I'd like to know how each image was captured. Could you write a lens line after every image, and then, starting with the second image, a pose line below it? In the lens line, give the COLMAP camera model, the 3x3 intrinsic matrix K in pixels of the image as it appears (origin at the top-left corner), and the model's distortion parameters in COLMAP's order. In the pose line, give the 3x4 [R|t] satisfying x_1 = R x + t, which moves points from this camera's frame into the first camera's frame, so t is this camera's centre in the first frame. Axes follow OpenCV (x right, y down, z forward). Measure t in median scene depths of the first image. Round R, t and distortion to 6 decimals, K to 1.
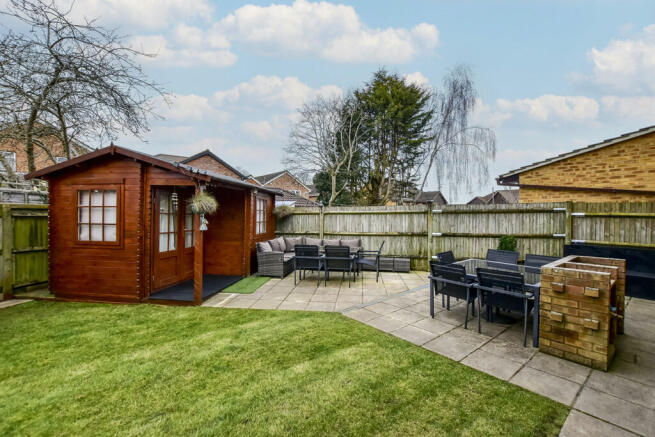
lens RADIAL K [[288.7, 0, 326.0], [0, 288.7, 221.1], [0, 0, 1]] dist [-0.010233, 0.001652]
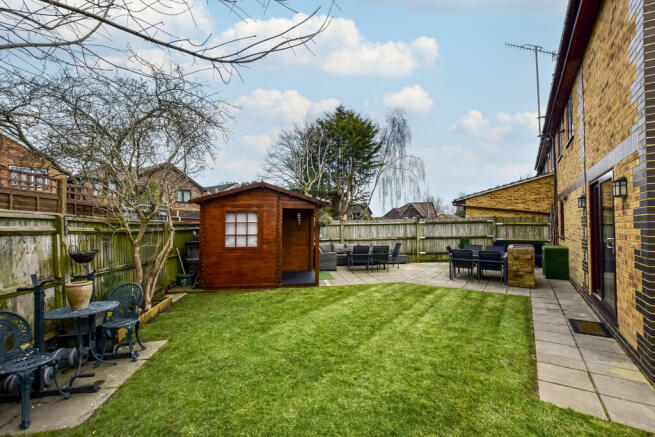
lens RADIAL K [[288.7, 0, 328.6], [0, 288.7, 221.5], [0, 0, 1]] dist [-0.010233, 0.001652]
pose [[0.959134, -0.009257, 0.282801, -0.569983], [0.018456, 0.999383, -0.029884, -0.004508], [-0.282350, 0.033882, 0.958713, -0.358976]]
